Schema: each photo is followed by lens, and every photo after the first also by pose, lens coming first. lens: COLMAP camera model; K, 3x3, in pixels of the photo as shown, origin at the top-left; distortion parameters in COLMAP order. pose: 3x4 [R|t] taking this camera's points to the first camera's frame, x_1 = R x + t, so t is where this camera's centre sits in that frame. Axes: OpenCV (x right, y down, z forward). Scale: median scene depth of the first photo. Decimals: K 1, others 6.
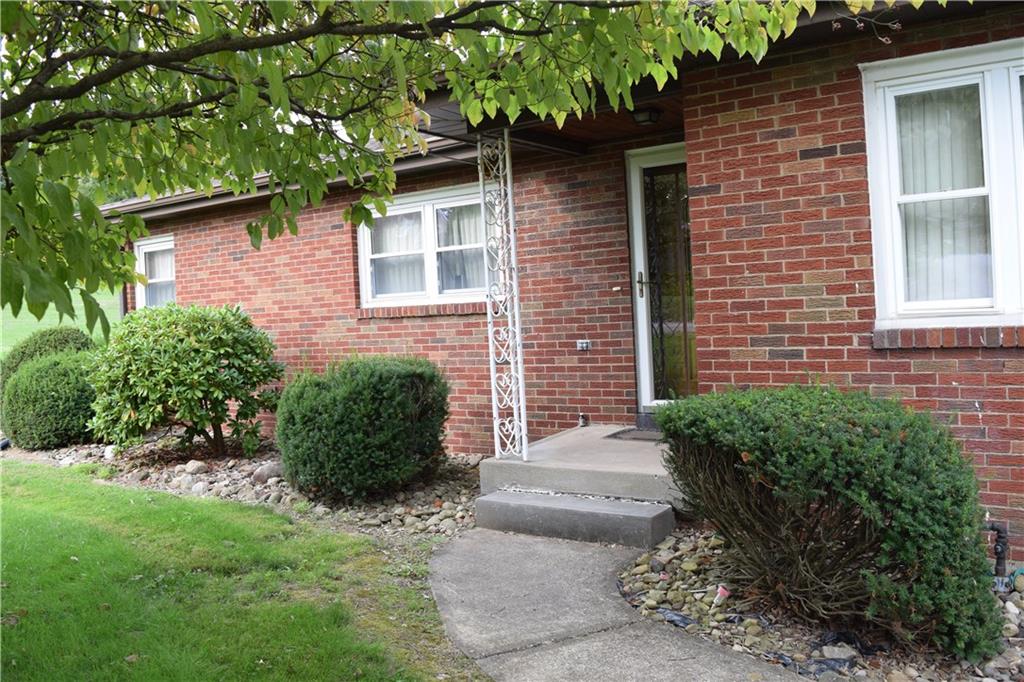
lens RADIAL K [[865.8, 0, 513.0], [0, 865.8, 340.3], [0, 0, 1]] dist [-0.088677, 0.020848]
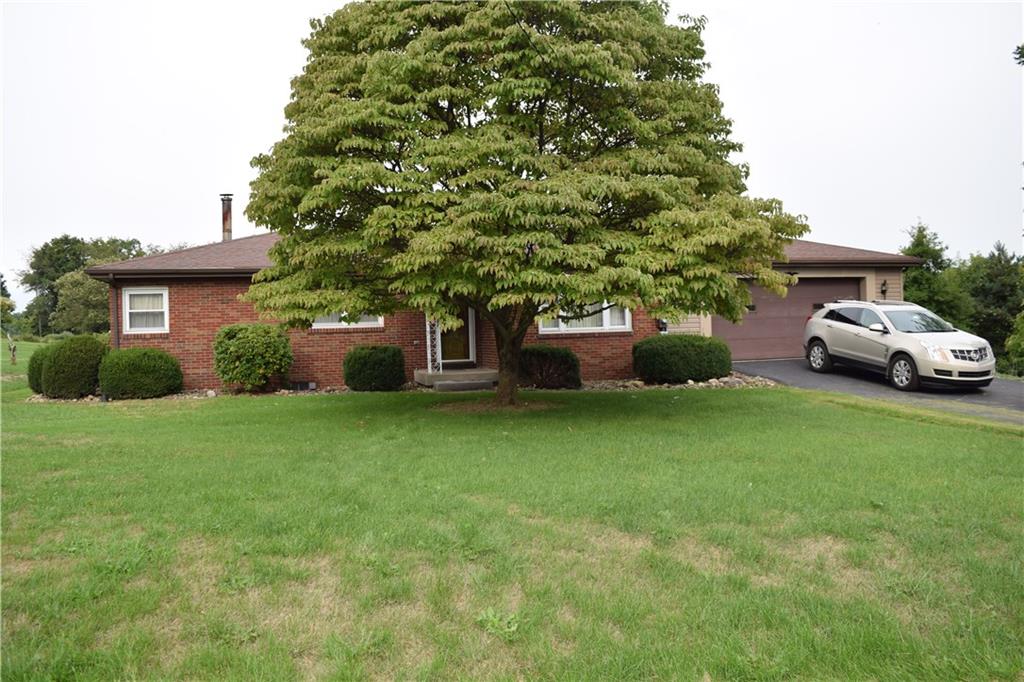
lens RADIAL K [[810.1, 0, 512.0], [0, 810.1, 340.7], [0, 0, 1]] dist [-0.086449, 0.007603]
pose [[0.623397, 0.028426, 0.781389, -2.643027], [0.025789, 0.998048, -0.056882, 0.230519], [-0.781480, 0.055611, 0.621446, -1.359918]]
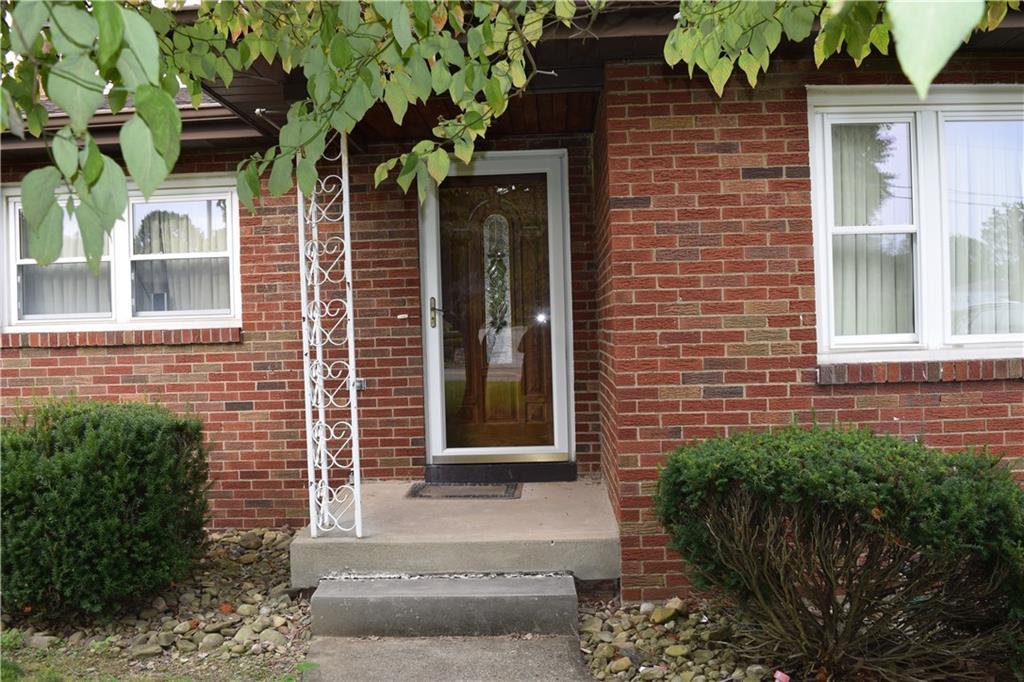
lens RADIAL K [[865.8, 0, 513.8], [0, 865.8, 336.6], [0, 0, 1]] dist [-0.088677, 0.020848]
pose [[0.844404, 0.022486, 0.535235, -0.325598], [0.004252, 0.998806, -0.048668, 0.001193], [-0.535690, 0.043371, 0.843300, 0.331261]]
